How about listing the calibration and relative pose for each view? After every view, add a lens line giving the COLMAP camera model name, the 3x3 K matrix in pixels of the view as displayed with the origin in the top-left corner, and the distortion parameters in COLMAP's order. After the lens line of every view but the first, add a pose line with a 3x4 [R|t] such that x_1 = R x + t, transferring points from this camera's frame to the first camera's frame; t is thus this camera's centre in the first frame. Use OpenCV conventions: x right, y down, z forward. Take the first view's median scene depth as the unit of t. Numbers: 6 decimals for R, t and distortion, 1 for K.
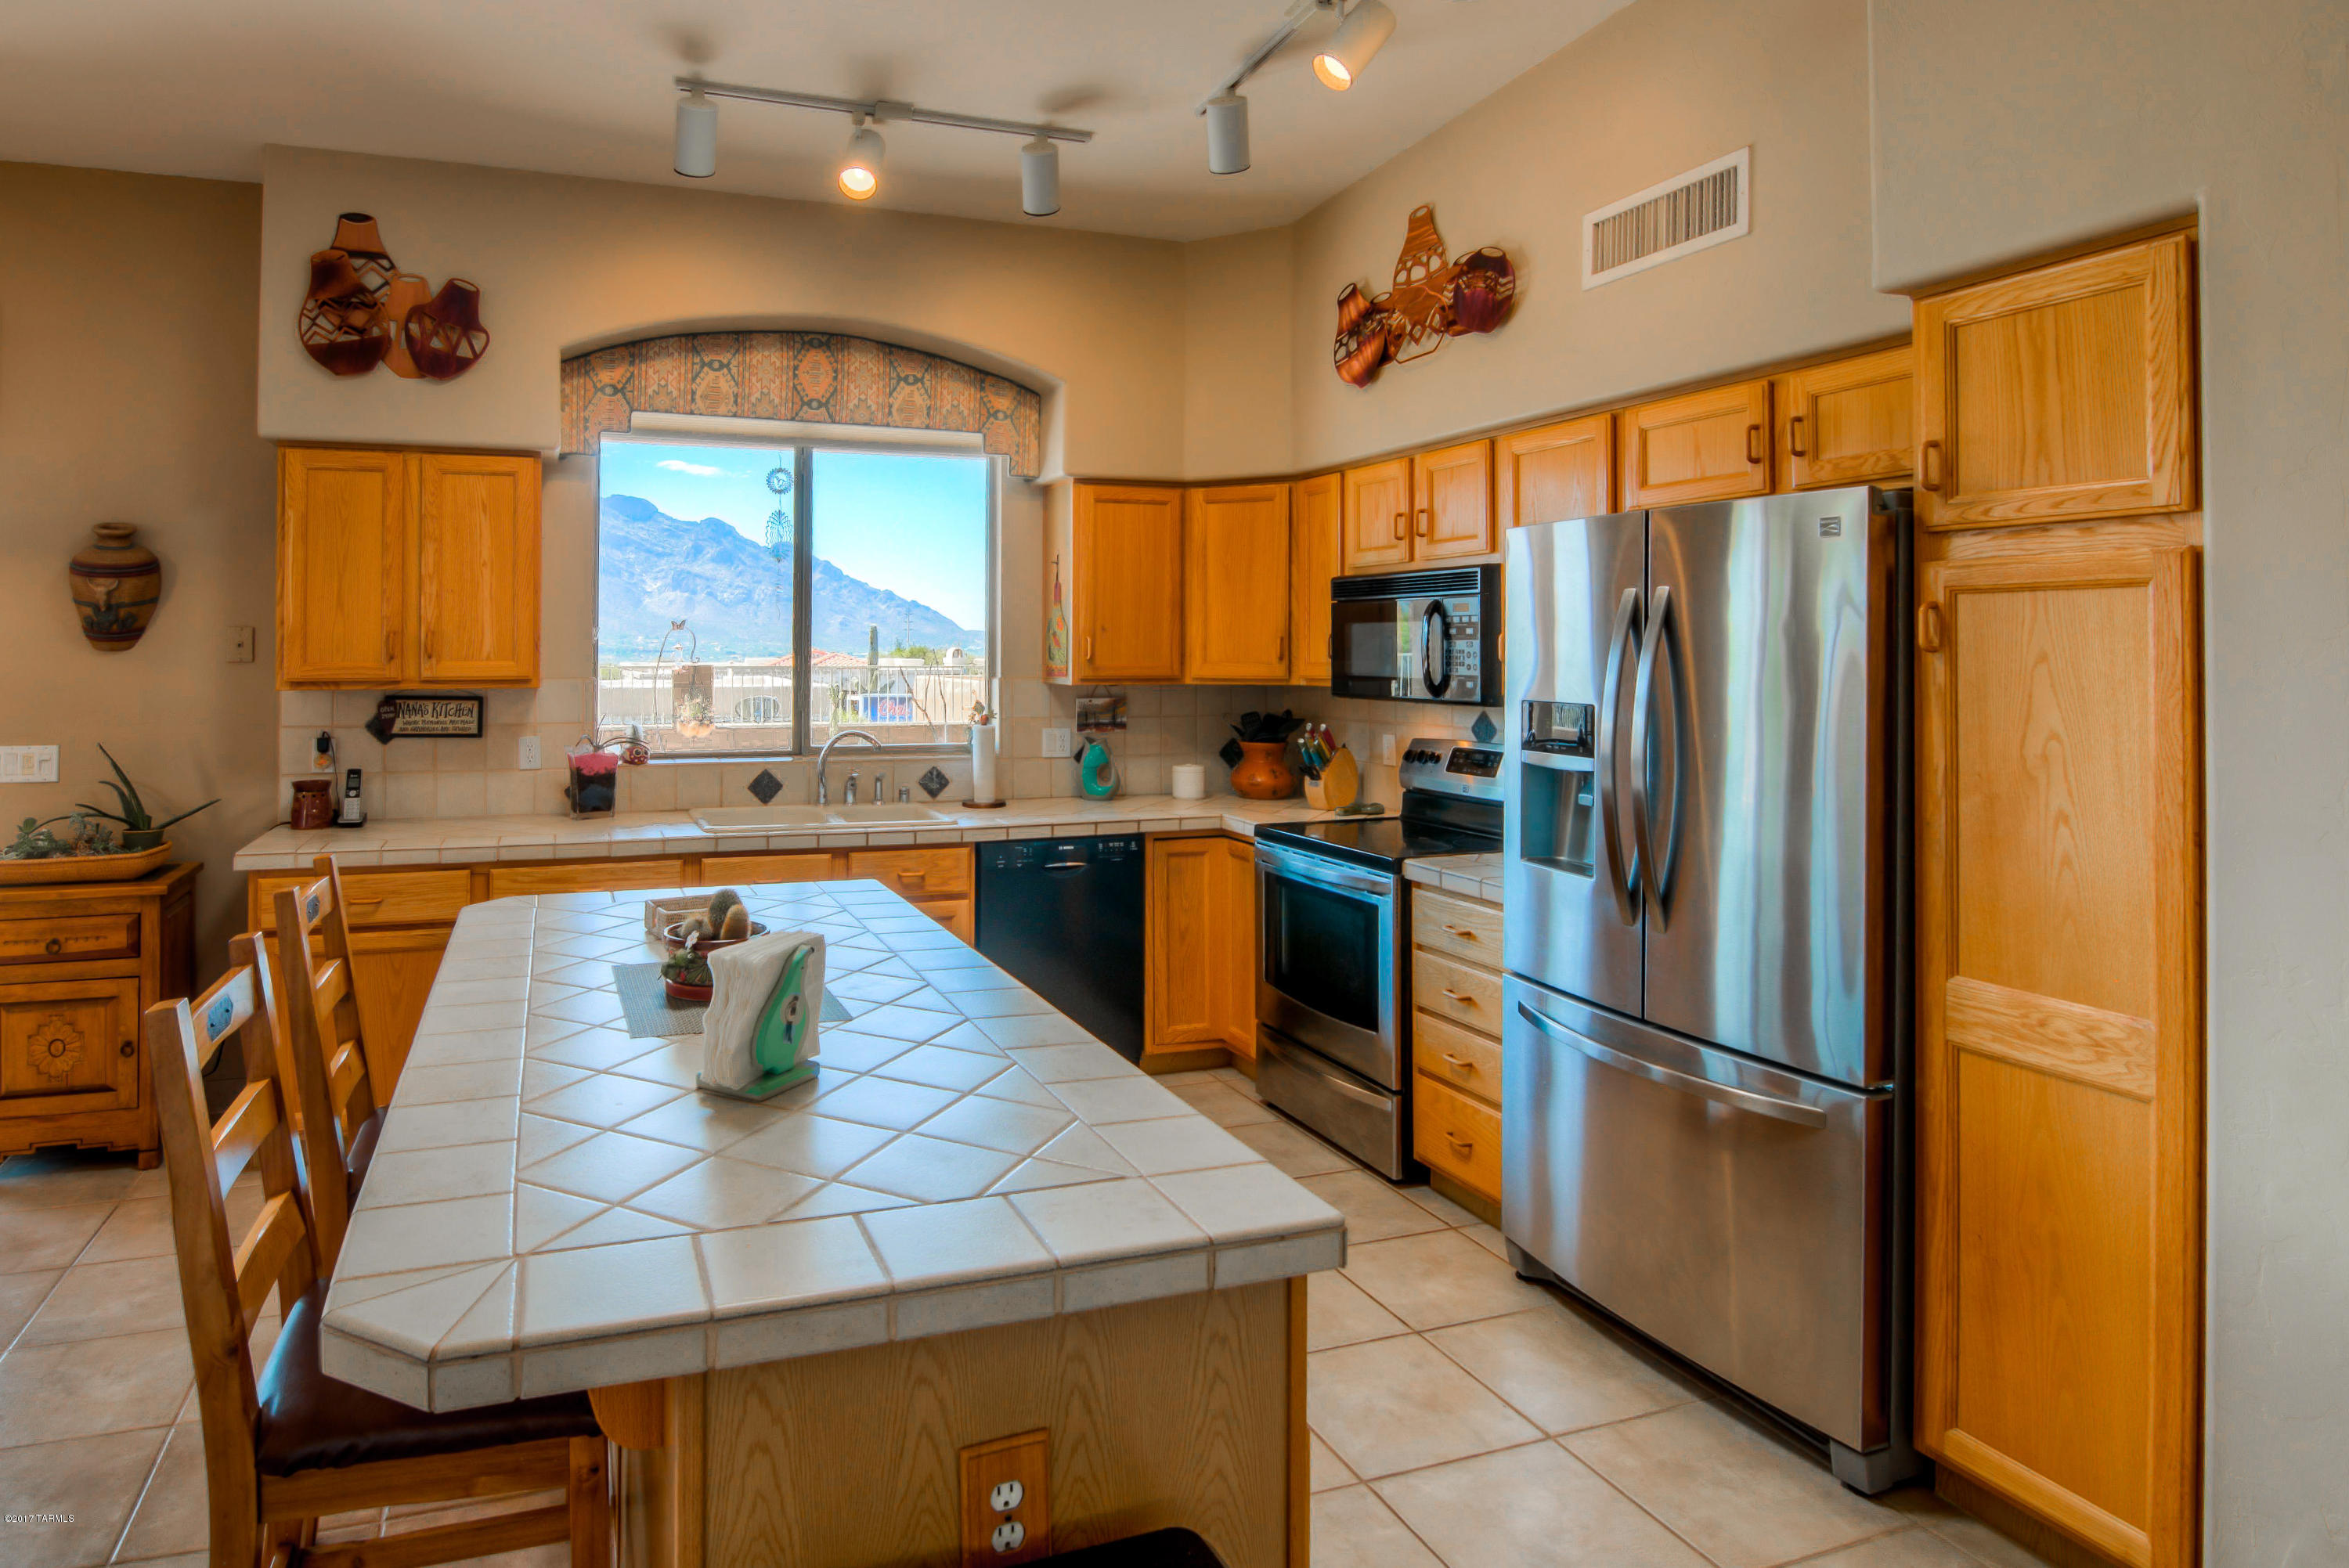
lens RADIAL K [[1310.6, 0, 967.8], [0, 1310.6, 631.5], [0, 0, 1]] dist [-0.002149, -0.022891]
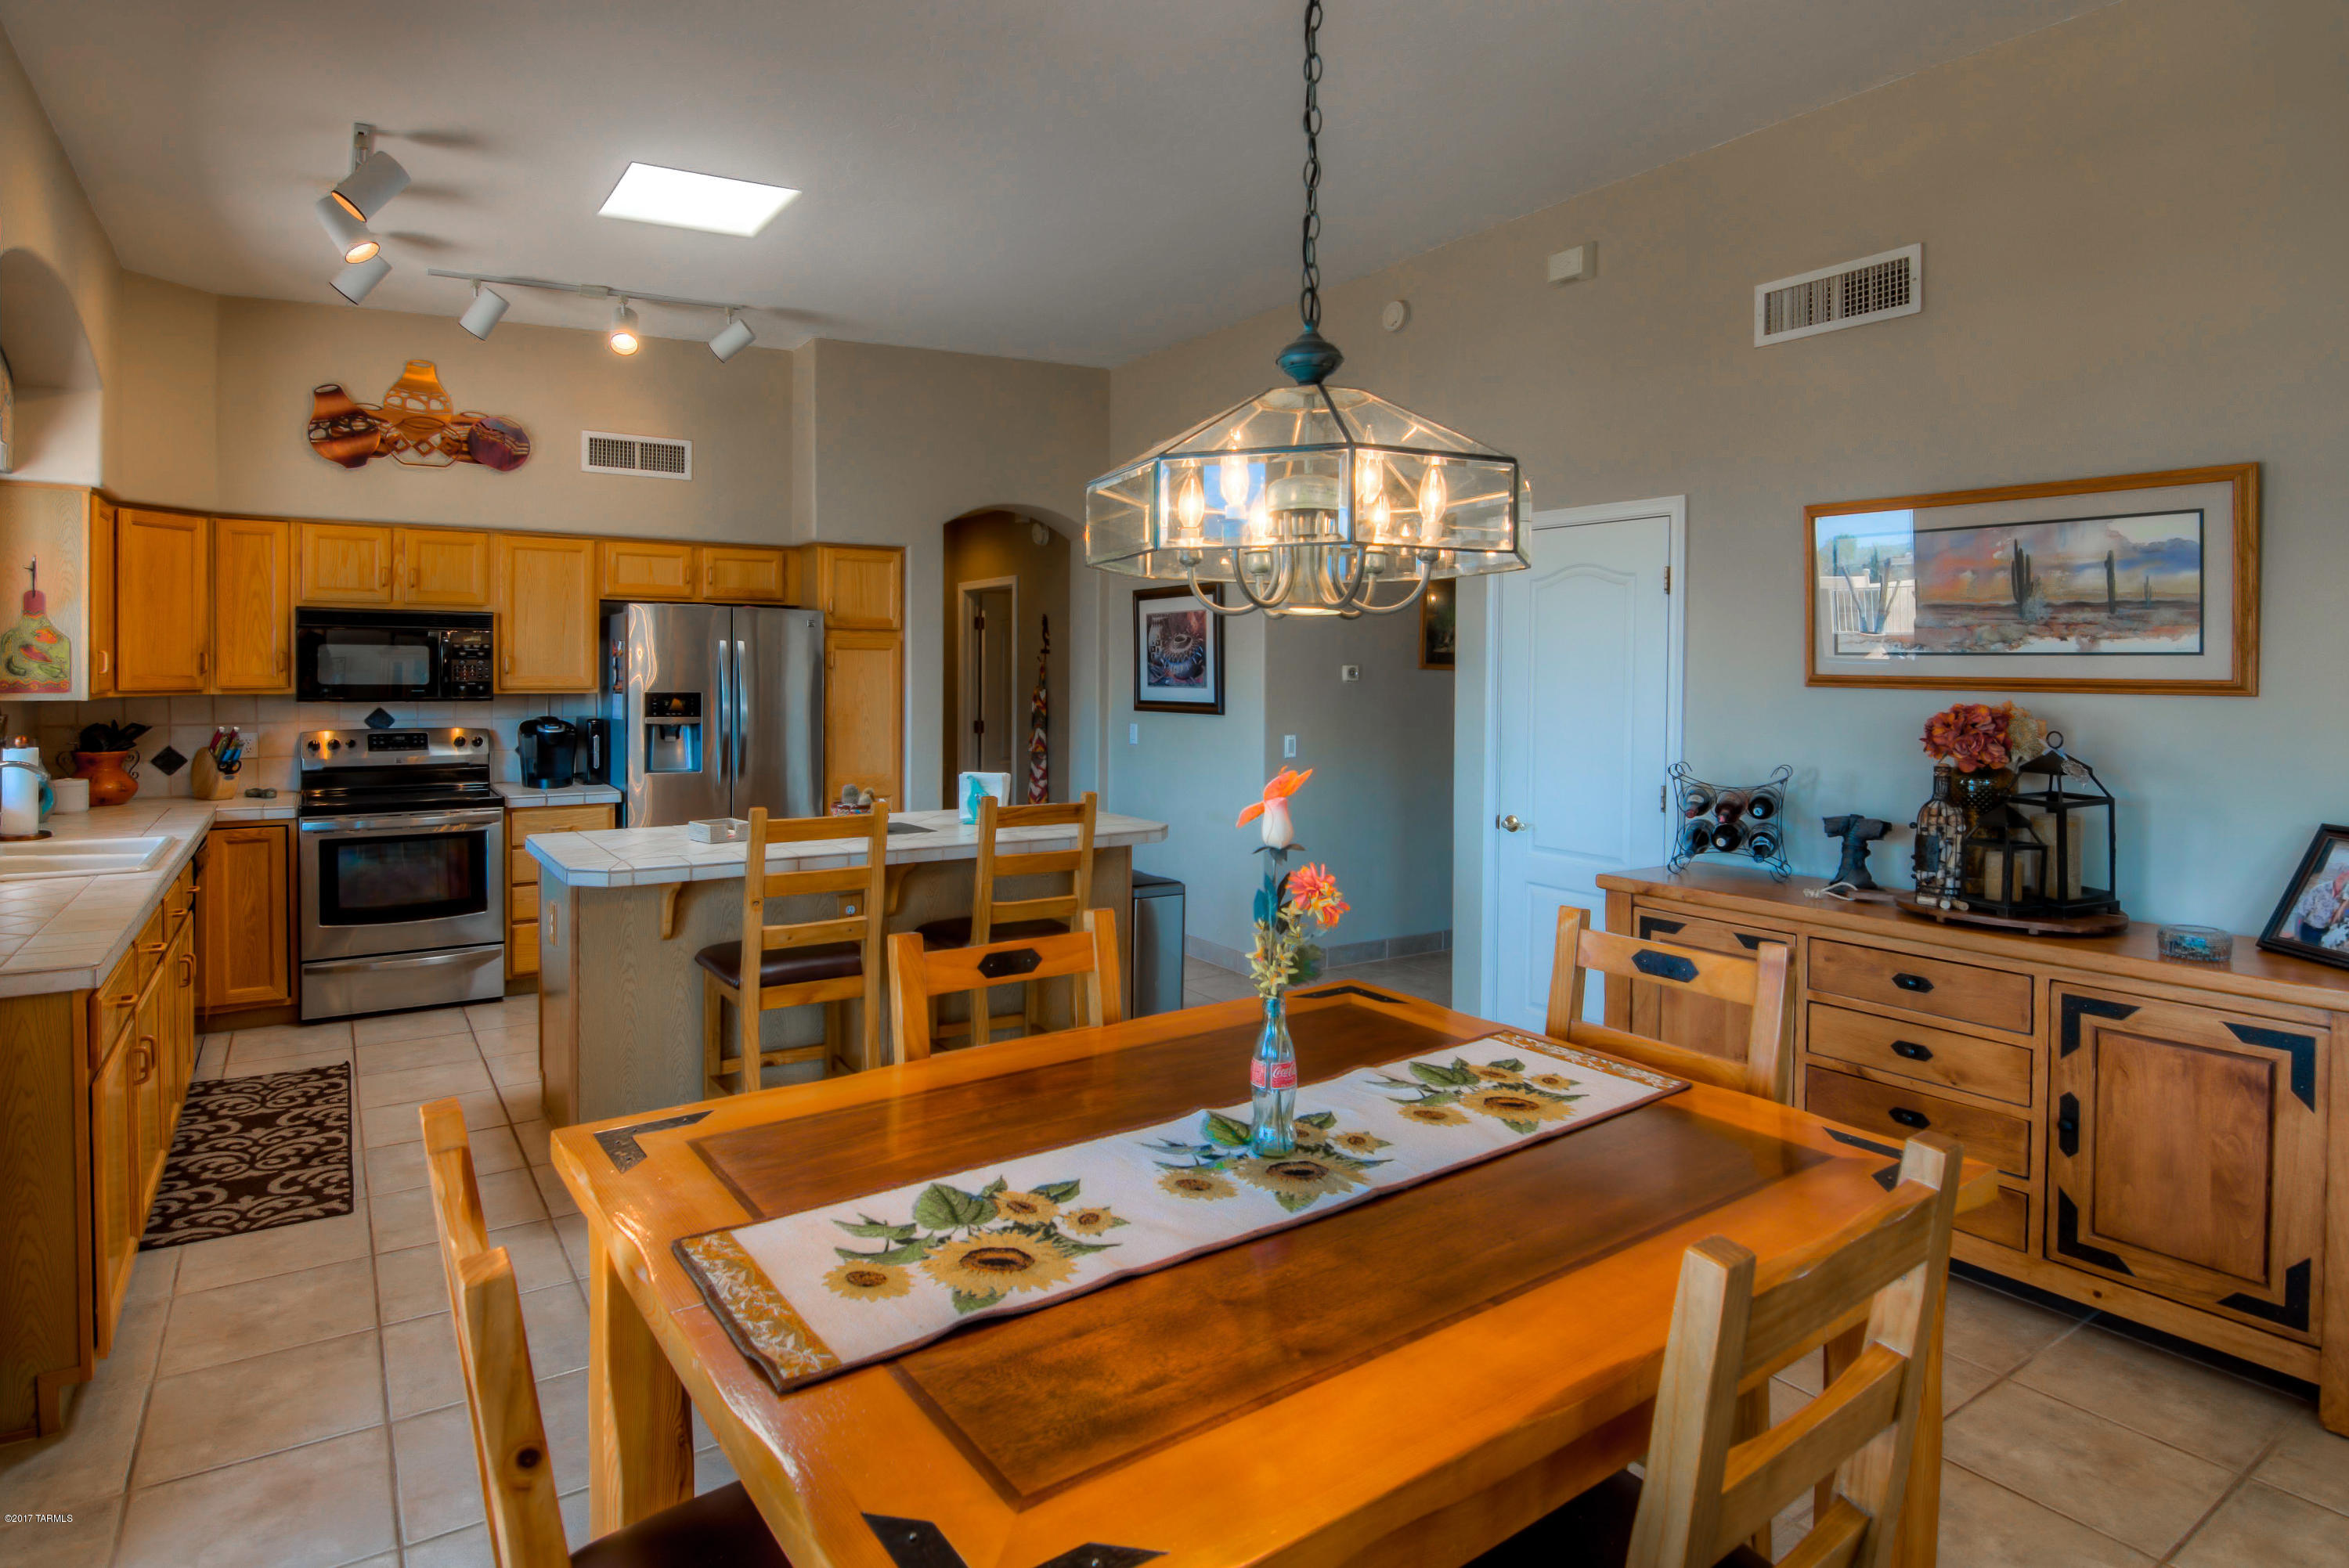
lens RADIAL K [[1252.4, 0, 1168.5], [0, 1252.4, 688.5], [0, 0, 1]] dist [-0.002699, -0.011680]
pose [[-0.282571, -0.019353, 0.959051, -1.186706], [-0.021201, 0.999678, 0.013926, 0.002606], [-0.959012, -0.016398, -0.282890, 0.571945]]
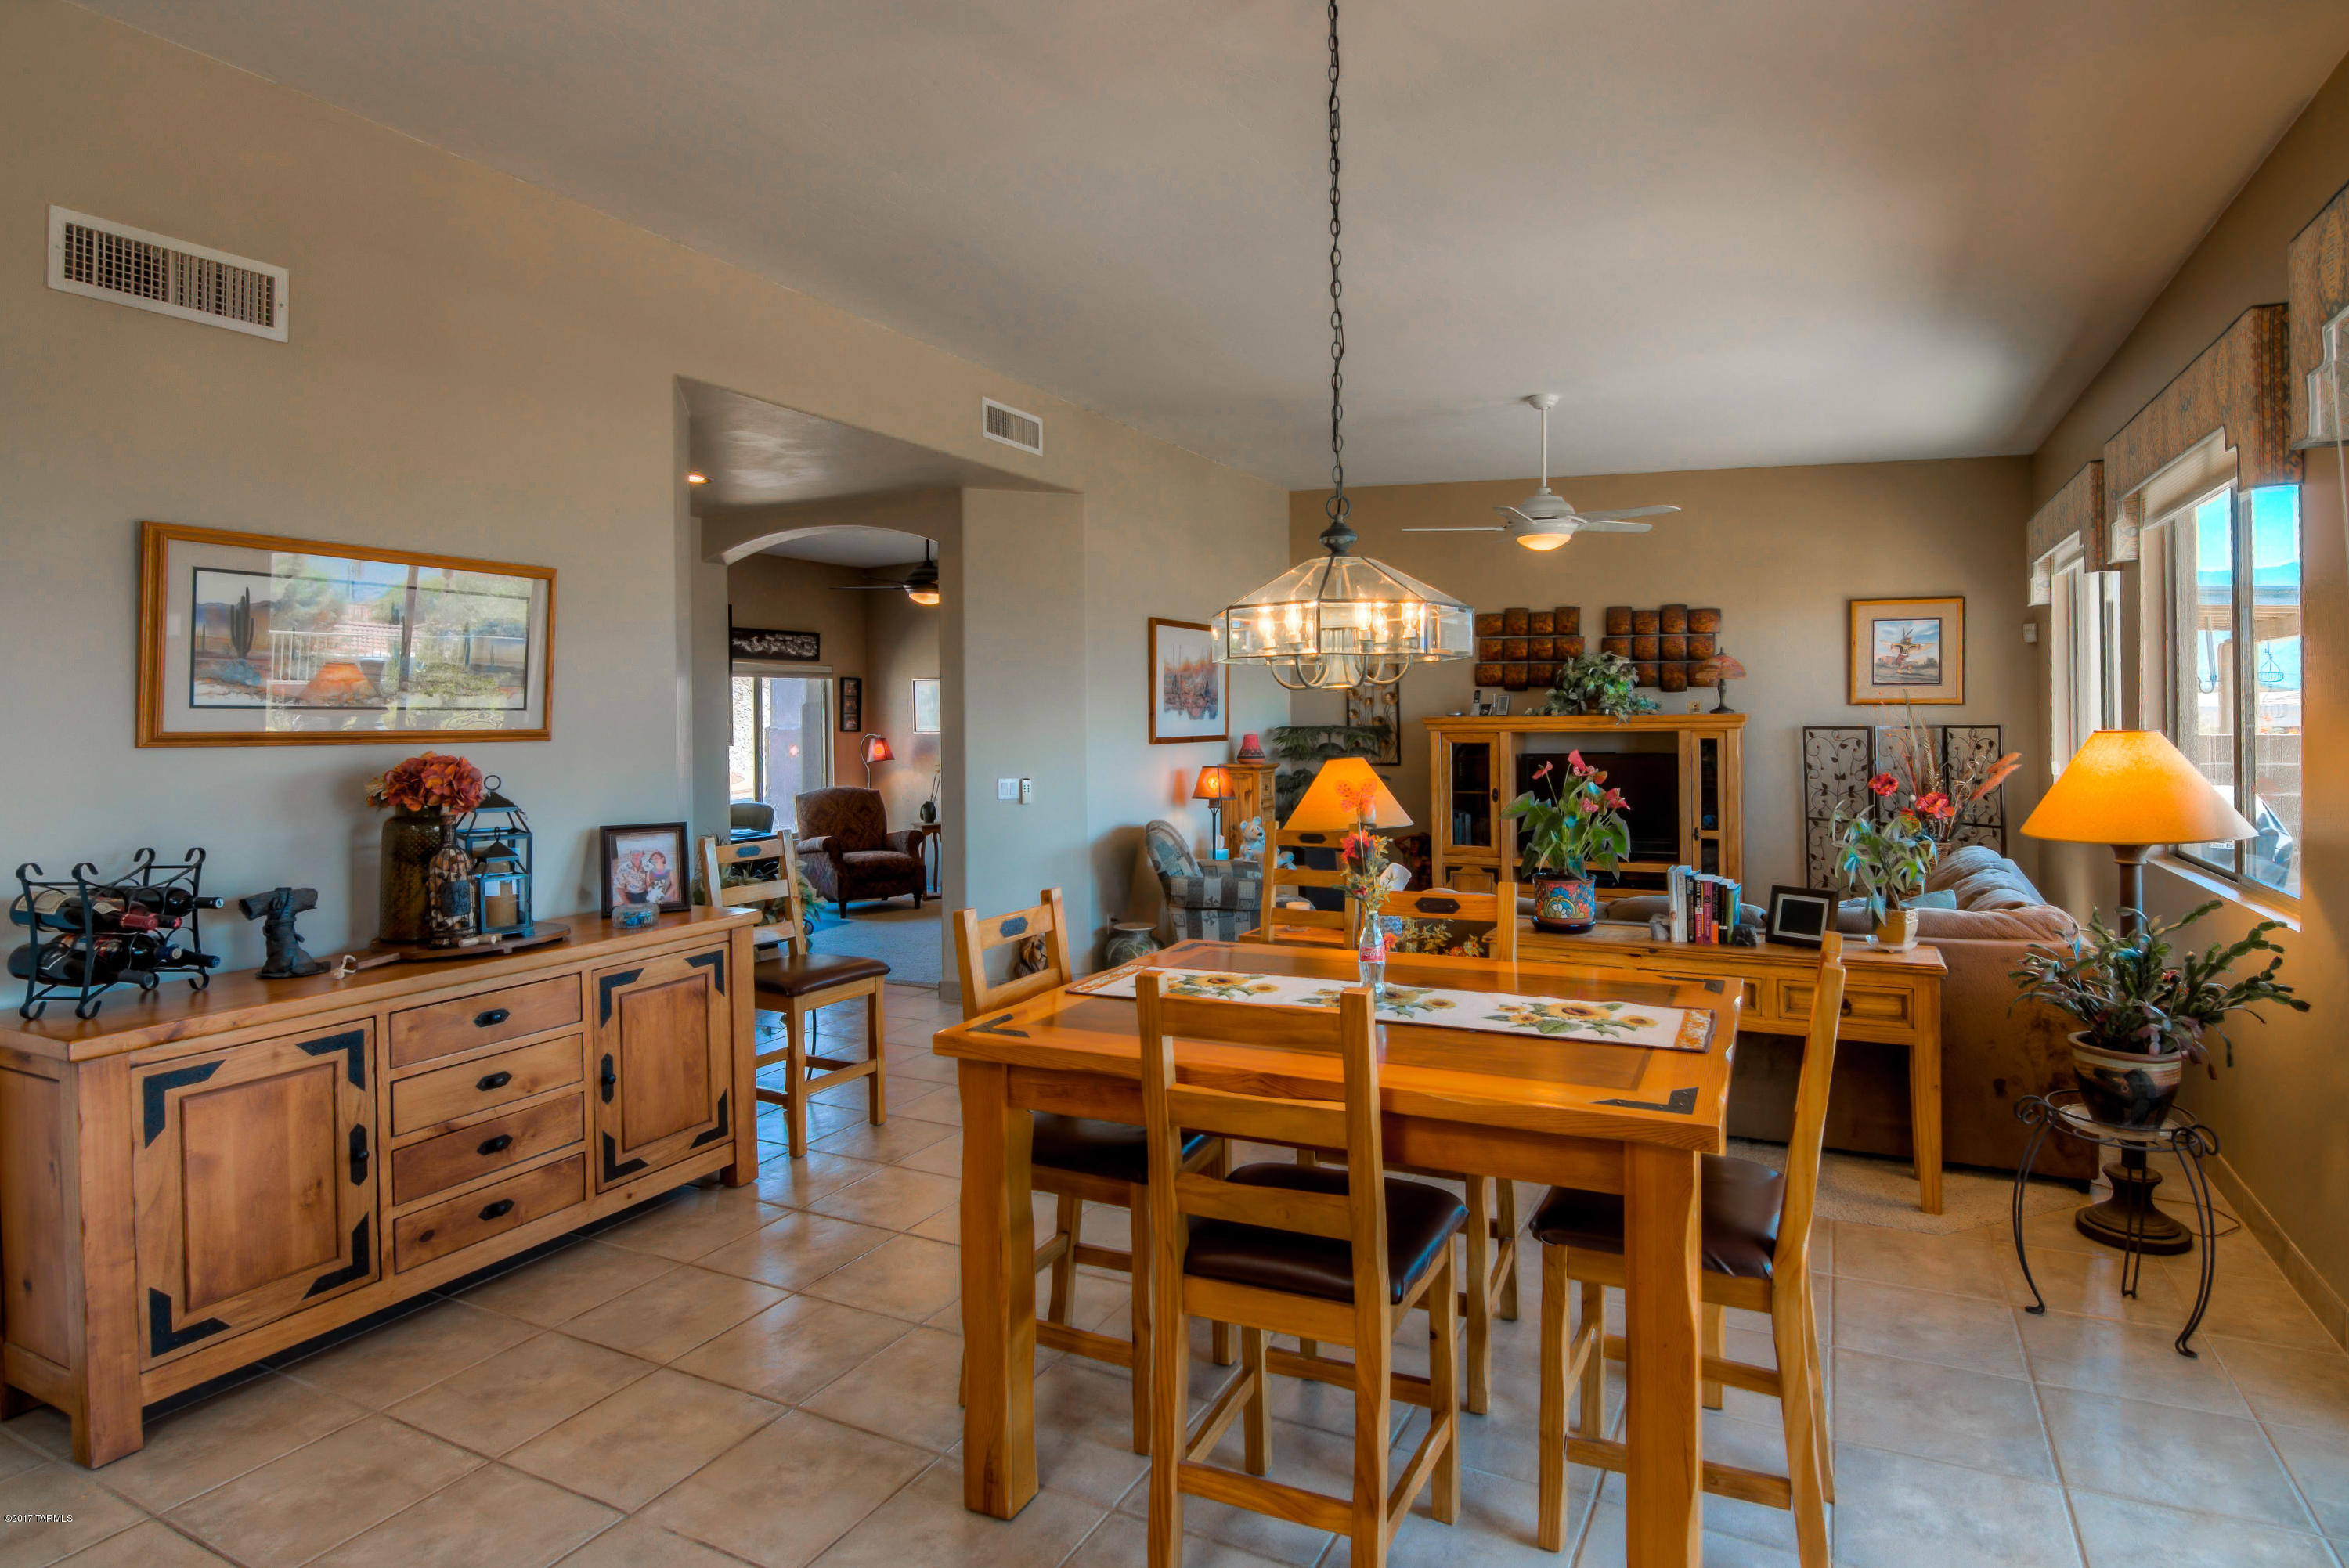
lens RADIAL K [[1245.3, 0, 1200.4], [0, 1245.3, 724.8], [0, 0, 1]] dist [0.000575, -0.017143]
pose [[-0.707166, 0.009434, -0.706985, -0.324844], [0.019020, 0.999803, -0.005683, 0.006548], [0.706792, -0.017466, -0.707206, 0.822376]]
